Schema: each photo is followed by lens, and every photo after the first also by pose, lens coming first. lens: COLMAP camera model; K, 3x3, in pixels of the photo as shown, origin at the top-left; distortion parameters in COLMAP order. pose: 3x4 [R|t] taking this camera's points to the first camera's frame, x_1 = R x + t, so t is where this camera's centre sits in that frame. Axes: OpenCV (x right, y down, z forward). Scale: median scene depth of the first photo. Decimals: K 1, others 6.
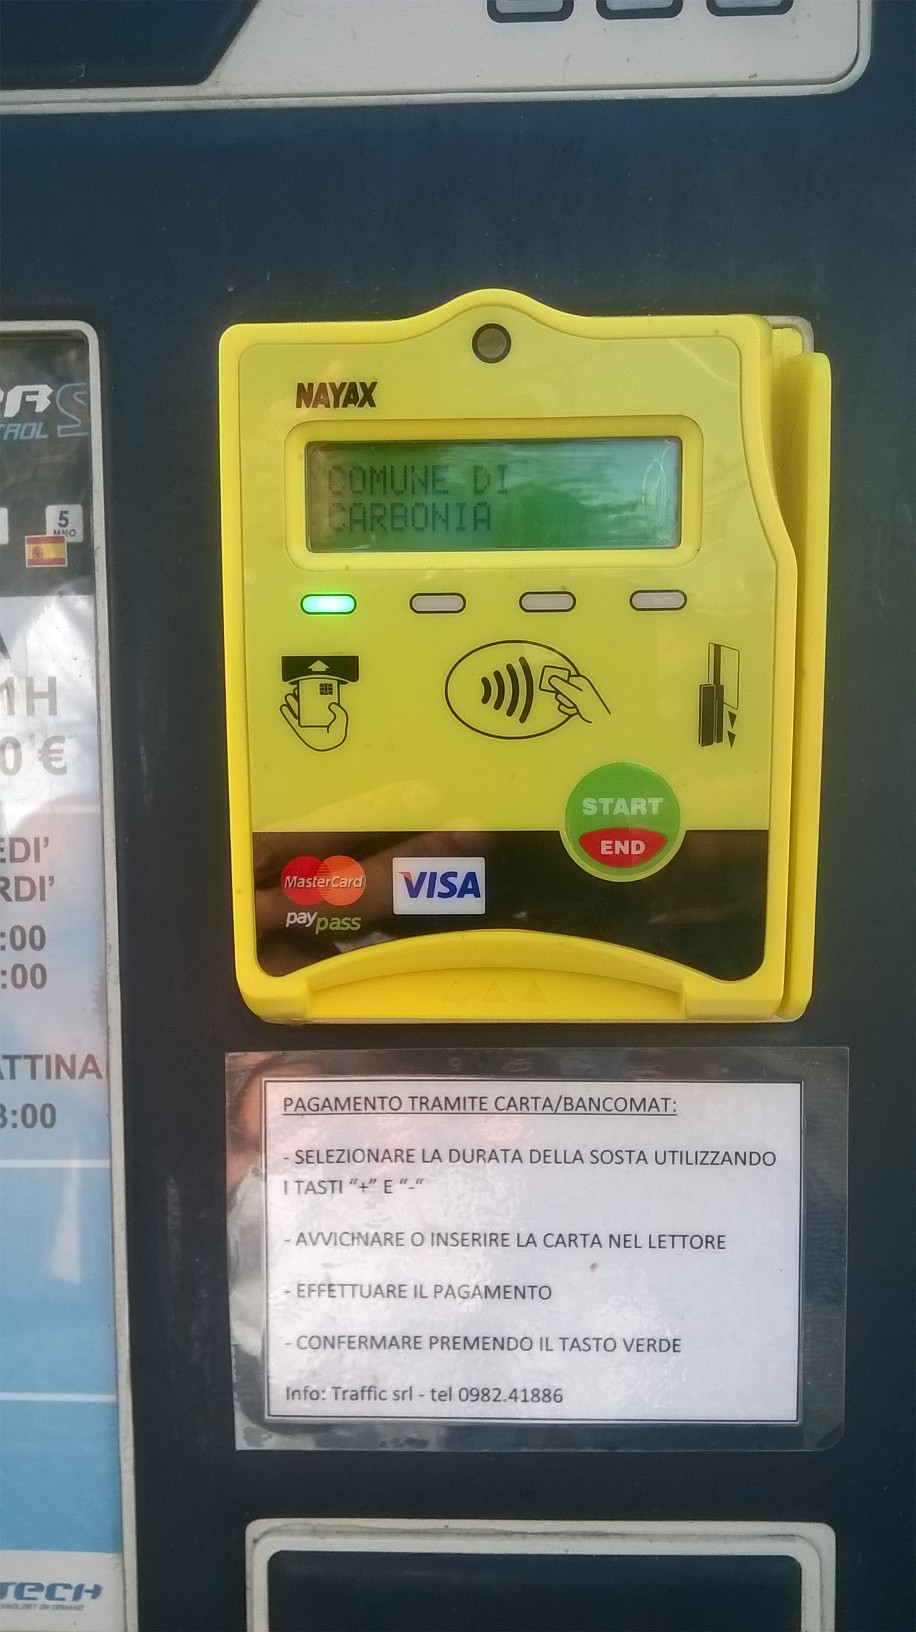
lens RADIAL K [[1472.3, 0, 458.0], [0, 1472.3, 816.0], [0, 0, 1]] dist [0.061727, -0.140467]
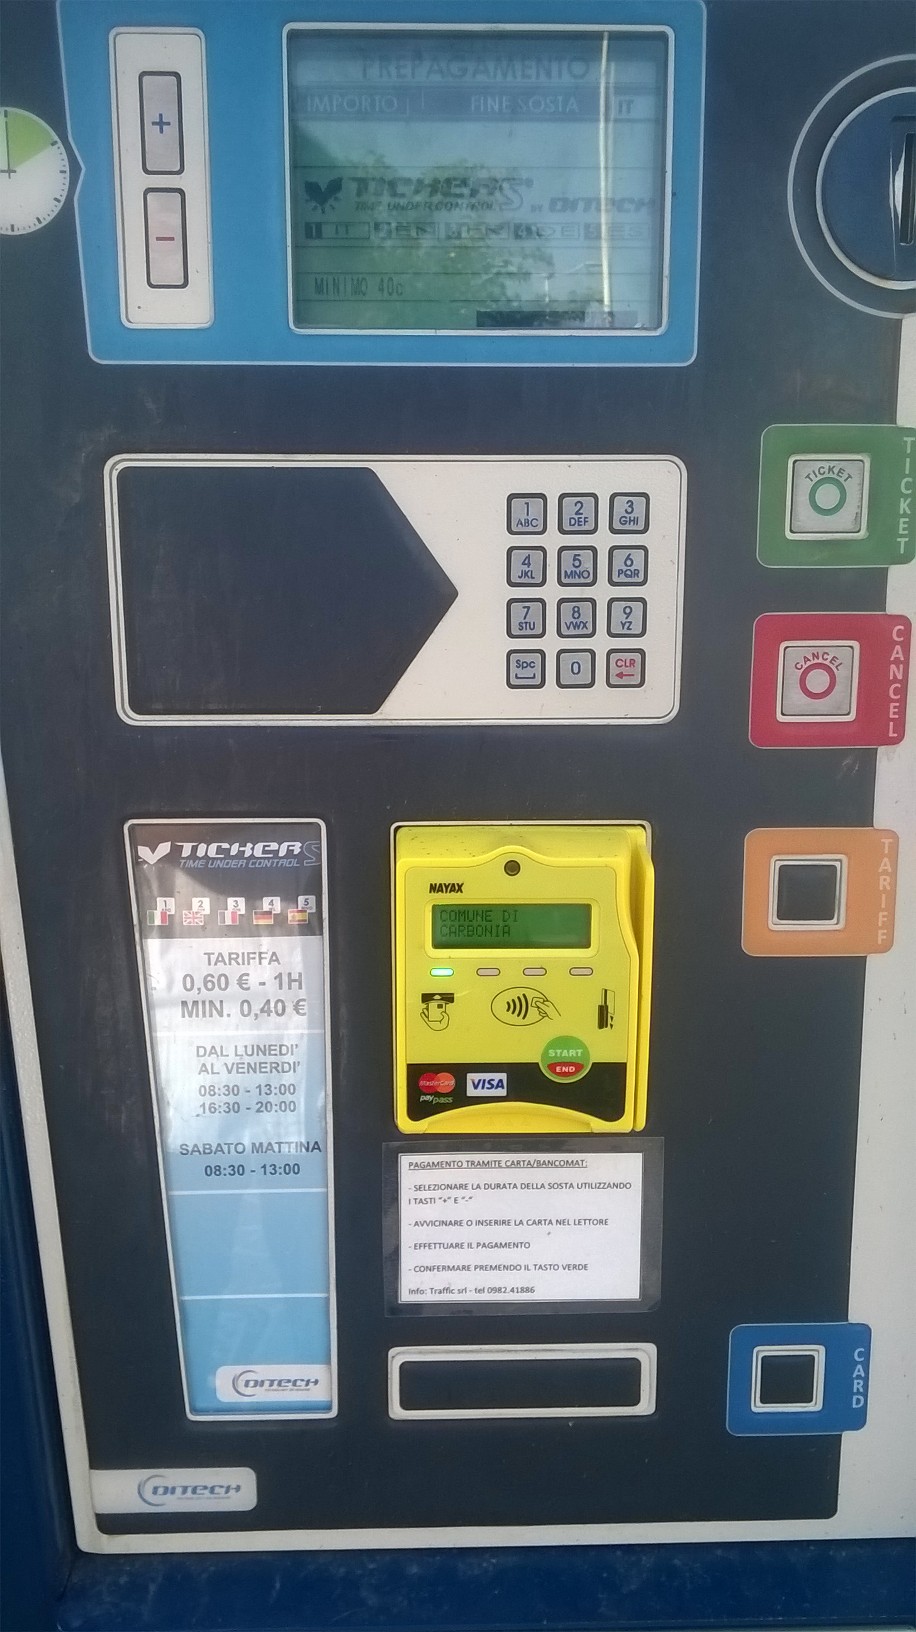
lens RADIAL K [[1472.3, 0, 458.0], [0, 1472.3, 816.0], [0, 0, 1]] dist [0.061727, -0.140467]
pose [[0.998395, -0.004437, 0.056453, -0.171844], [-0.001394, 0.994698, 0.102832, -0.561687], [-0.056610, -0.102746, 0.993096, -1.160159]]
